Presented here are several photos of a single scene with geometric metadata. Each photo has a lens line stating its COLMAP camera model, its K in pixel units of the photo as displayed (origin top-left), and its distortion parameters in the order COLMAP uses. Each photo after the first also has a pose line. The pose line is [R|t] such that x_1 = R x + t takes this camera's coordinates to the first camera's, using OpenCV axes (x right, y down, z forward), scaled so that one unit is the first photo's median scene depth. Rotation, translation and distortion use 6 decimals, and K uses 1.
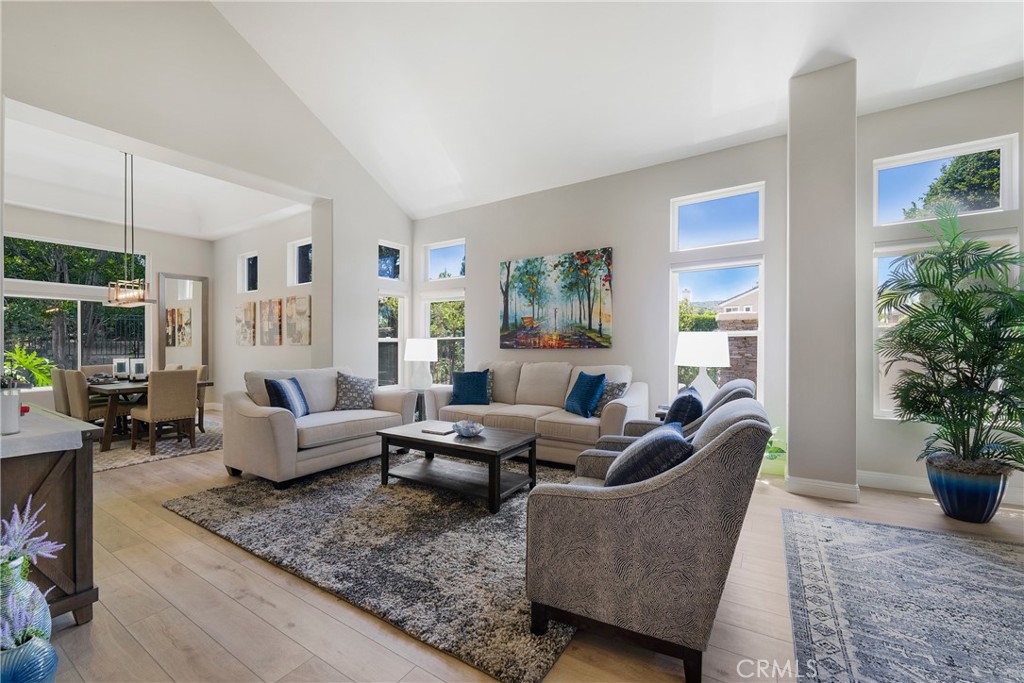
lens RADIAL K [[421.0, 0, 513.1], [0, 421.0, 334.0], [0, 0, 1]] dist [0.019744, -0.000645]
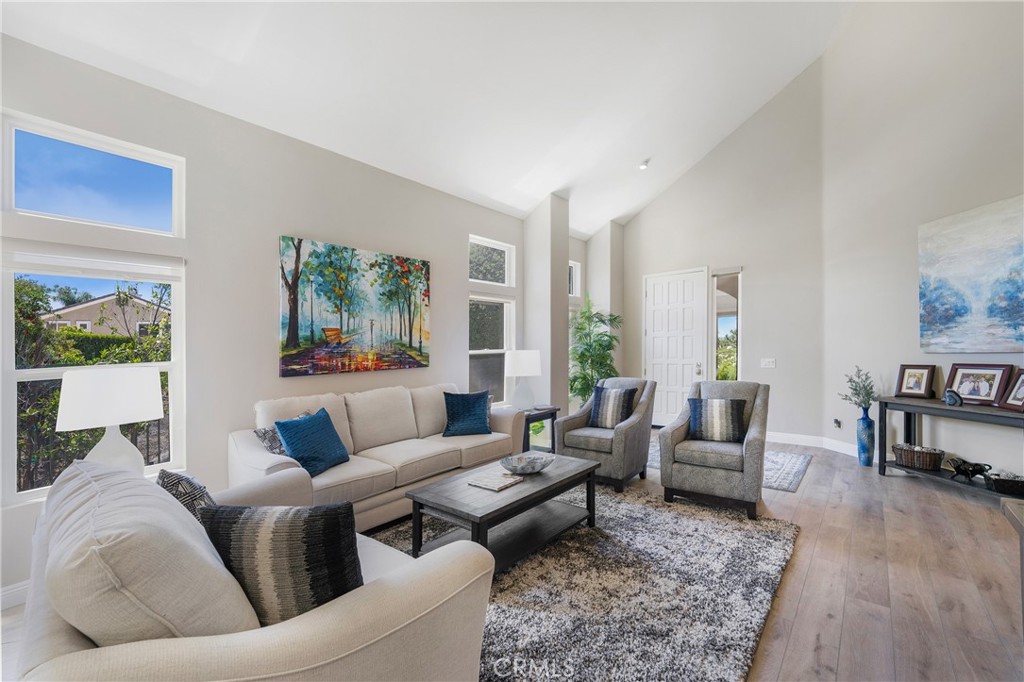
lens RADIAL K [[421.0, 0, 521.6], [0, 421.0, 357.1], [0, 0, 1]] dist [0.019744, -0.000645]
pose [[0.121050, -0.010655, 0.992589, -0.649491], [0.011268, 0.999893, 0.009359, 0.004299], [-0.992582, 0.010052, 0.121157, 0.634109]]
